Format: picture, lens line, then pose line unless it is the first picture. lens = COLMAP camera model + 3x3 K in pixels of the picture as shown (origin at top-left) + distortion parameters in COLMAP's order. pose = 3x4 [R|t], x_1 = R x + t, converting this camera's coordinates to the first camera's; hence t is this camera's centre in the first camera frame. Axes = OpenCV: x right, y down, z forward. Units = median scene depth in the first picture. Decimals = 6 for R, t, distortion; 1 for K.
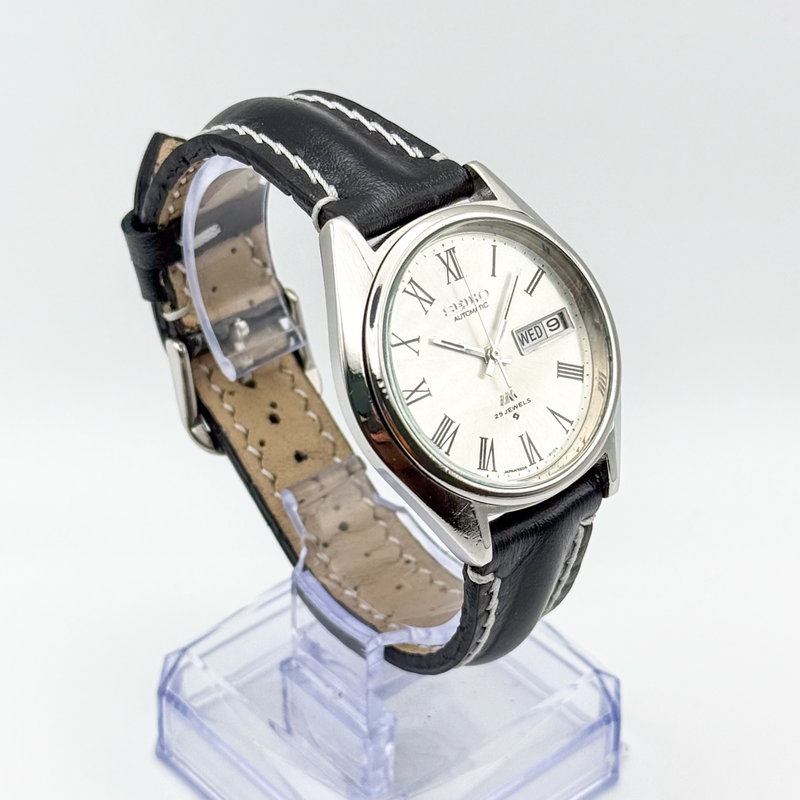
lens RADIAL K [[2114.5, 0, 398.3], [0, 2114.5, 399.3], [0, 0, 1]] dist [0.061534, 0.000000]
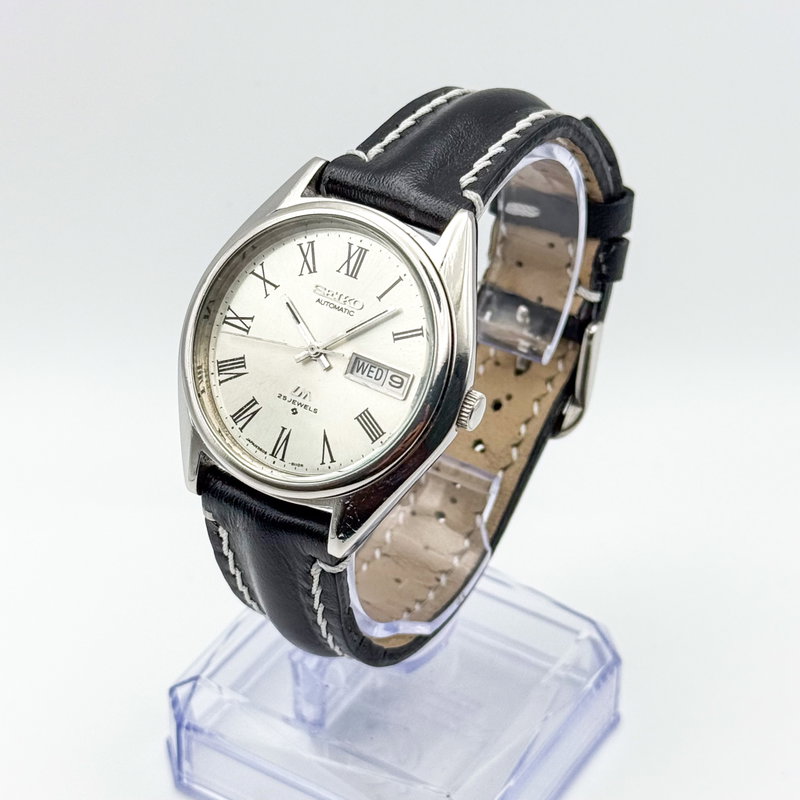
lens RADIAL K [[2114.5, 0, 398.3], [0, 2114.5, 400.5], [0, 0, 1]] dist [0.061534, 0.000000]
pose [[0.298271, 0.564654, -0.769545, 0.843037], [-0.576295, 0.749238, 0.326385, -0.353574], [0.760867, 0.346134, 0.548883, 0.475032]]
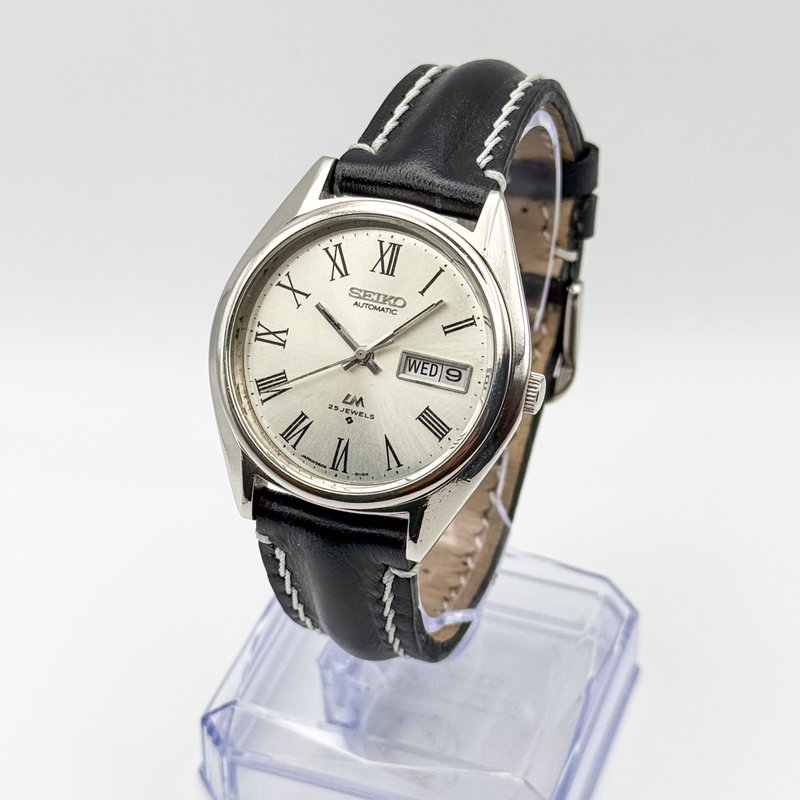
lens RADIAL K [[2114.5, 0, 399.2], [0, 2114.5, 399.9], [0, 0, 1]] dist [0.061534, 0.000000]
pose [[0.490427, 0.527343, -0.693823, 0.740389], [-0.505639, 0.820617, 0.266304, -0.272007], [0.709796, 0.220221, 0.669098, 0.352336]]
